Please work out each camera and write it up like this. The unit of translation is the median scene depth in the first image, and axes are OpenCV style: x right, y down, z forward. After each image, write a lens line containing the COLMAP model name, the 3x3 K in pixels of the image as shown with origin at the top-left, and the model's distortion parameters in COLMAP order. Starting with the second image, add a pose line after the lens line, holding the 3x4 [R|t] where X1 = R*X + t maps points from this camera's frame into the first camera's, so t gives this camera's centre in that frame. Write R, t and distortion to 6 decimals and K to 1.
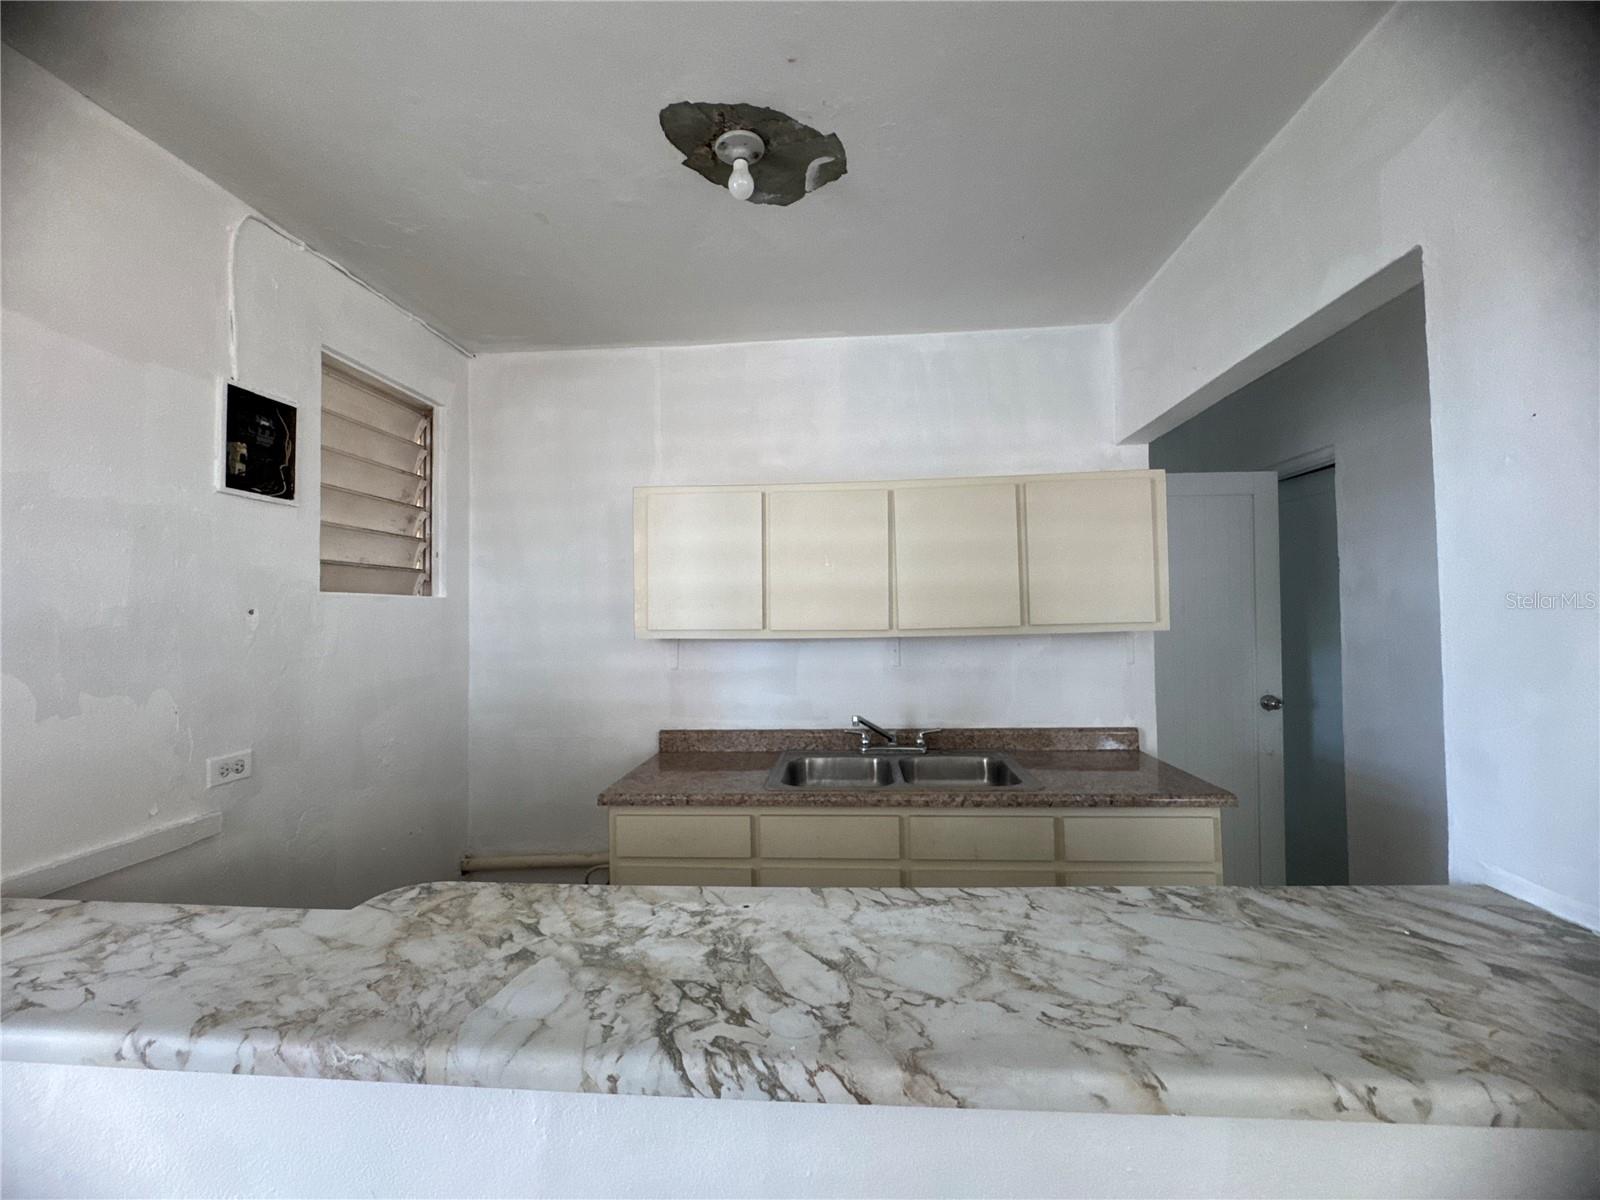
lens RADIAL K [[646.0, 0, 793.8], [0, 646.0, 597.5], [0, 0, 1]] dist [-0.002154, 0.000058]
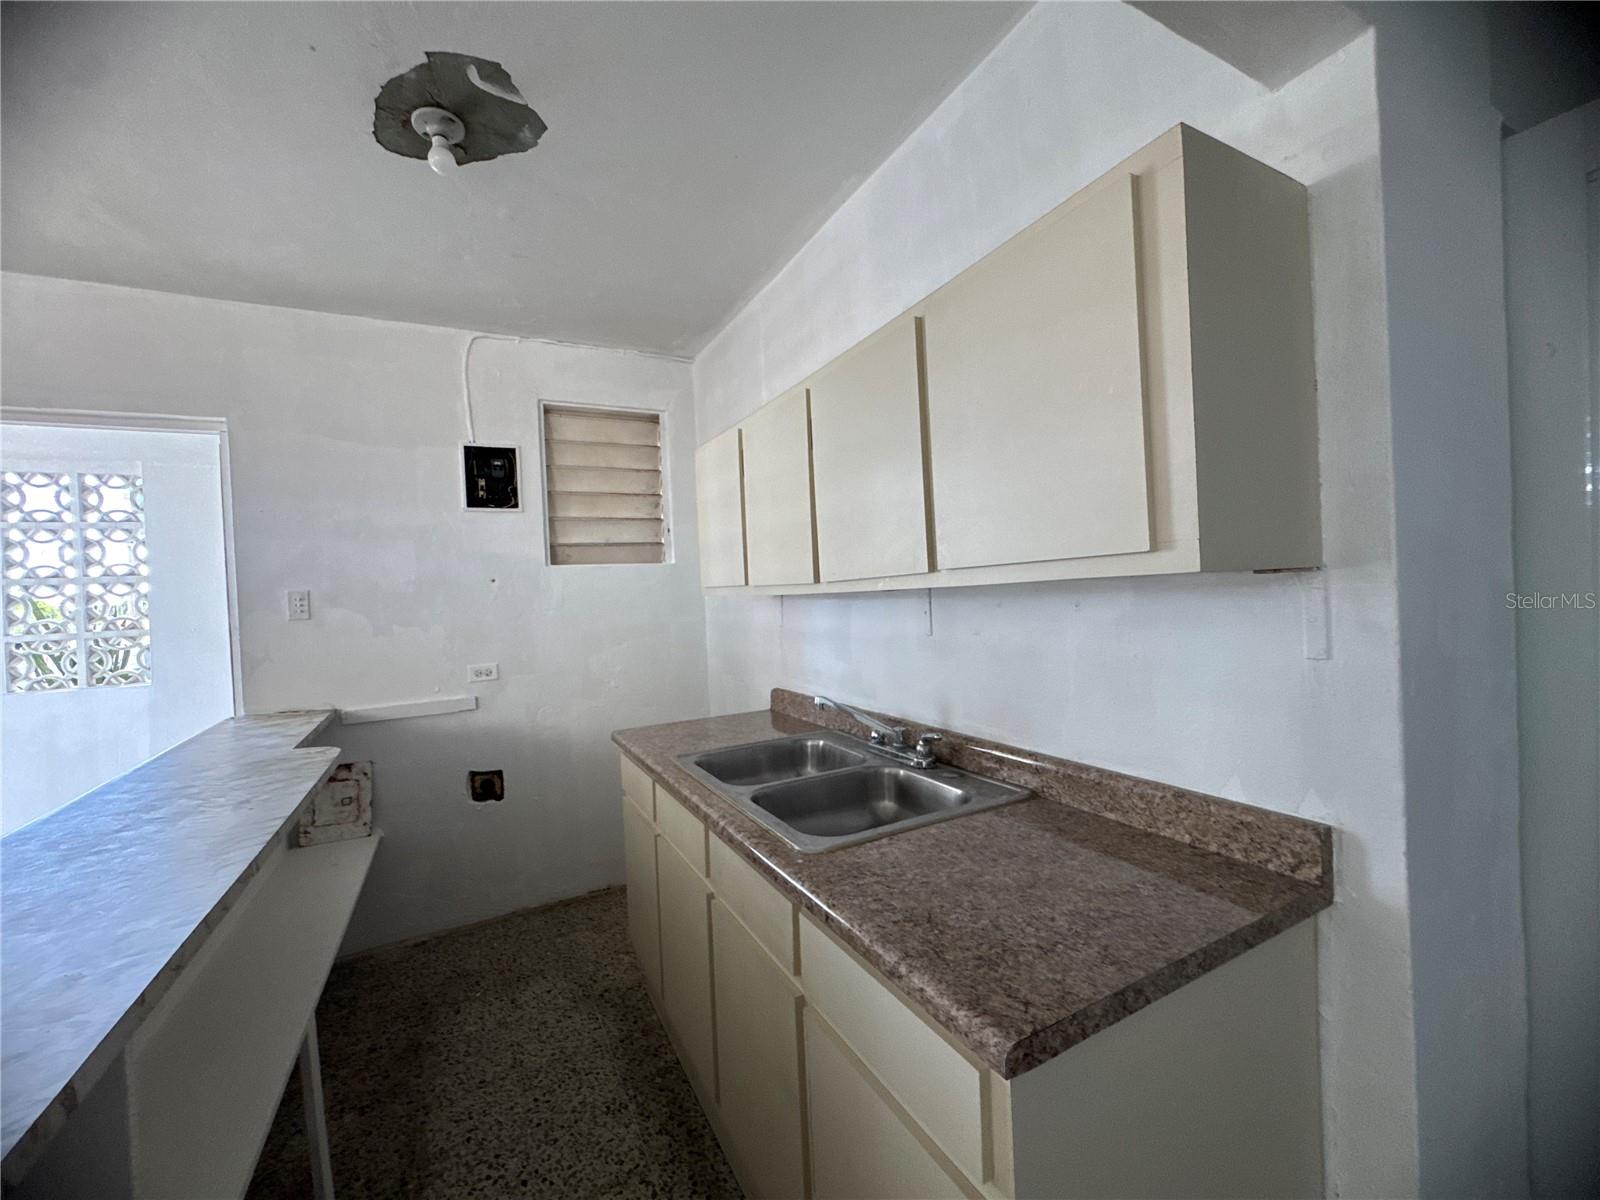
lens RADIAL K [[646.0, 0, 793.8], [0, 646.0, 597.5], [0, 0, 1]] dist [-0.002154, 0.000058]
pose [[0.530322, -0.000621, -0.847796, 0.819009], [0.058975, 0.997604, 0.036160, 0.043549], [0.845743, -0.069175, 0.529088, 0.654155]]
